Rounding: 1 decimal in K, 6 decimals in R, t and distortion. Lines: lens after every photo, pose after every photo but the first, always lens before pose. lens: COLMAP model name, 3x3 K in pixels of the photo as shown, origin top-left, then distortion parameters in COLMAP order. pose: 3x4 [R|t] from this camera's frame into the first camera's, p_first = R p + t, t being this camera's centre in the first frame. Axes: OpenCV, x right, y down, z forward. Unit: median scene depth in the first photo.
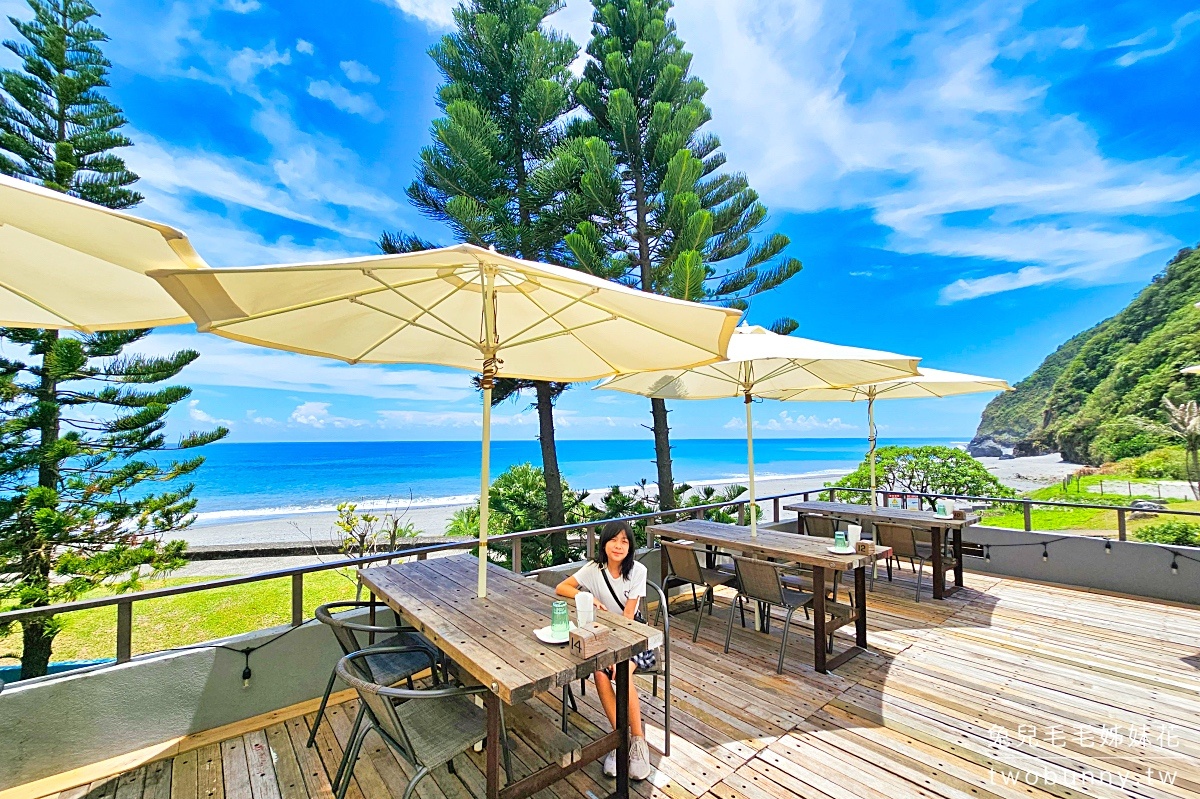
lens RADIAL K [[502.0, 0, 600.1], [0, 502.0, 420.3], [0, 0, 1]] dist [-0.001957, -0.000043]
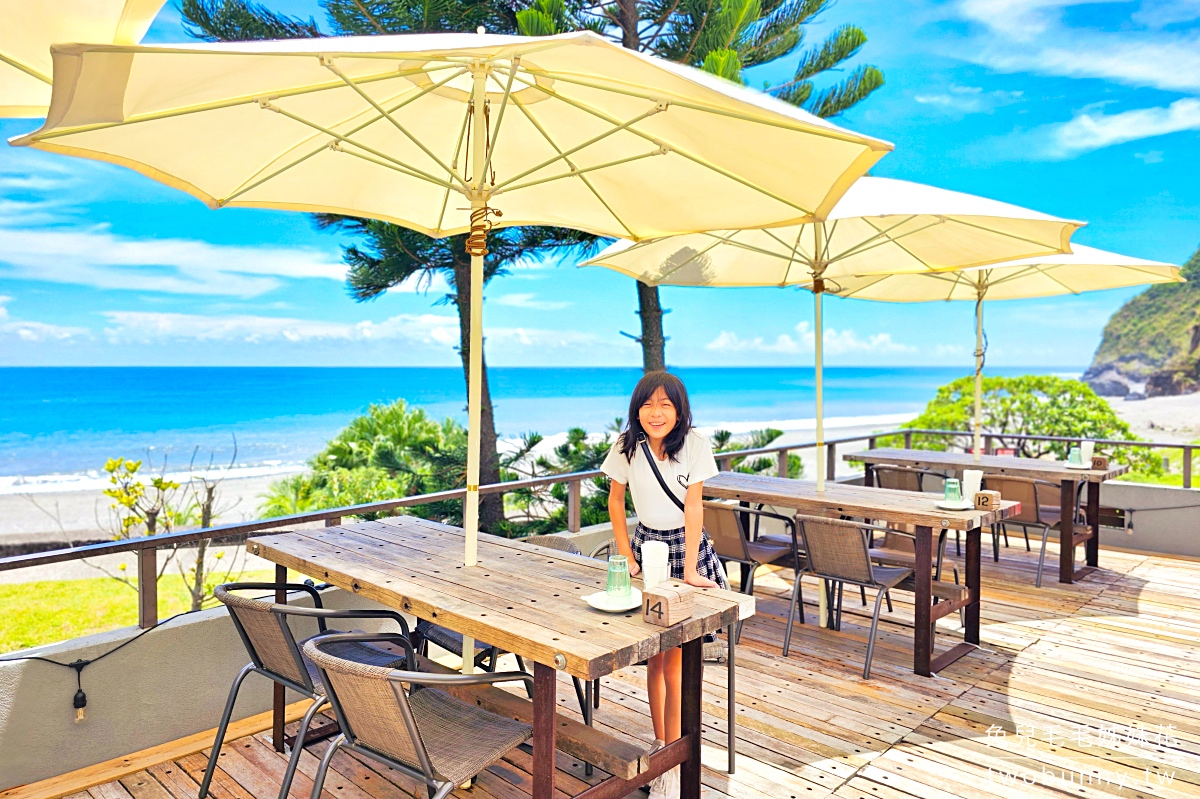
lens RADIAL K [[832.9, 0, 600.0], [0, 832.9, 399.5], [0, 0, 1]] dist [0.060841, -0.061095]
pose [[0.992949, 0.002870, 0.118505, -0.131846], [-0.011898, 0.997071, 0.075544, 0.028385], [-0.117941, -0.076421, 0.990076, -0.077277]]
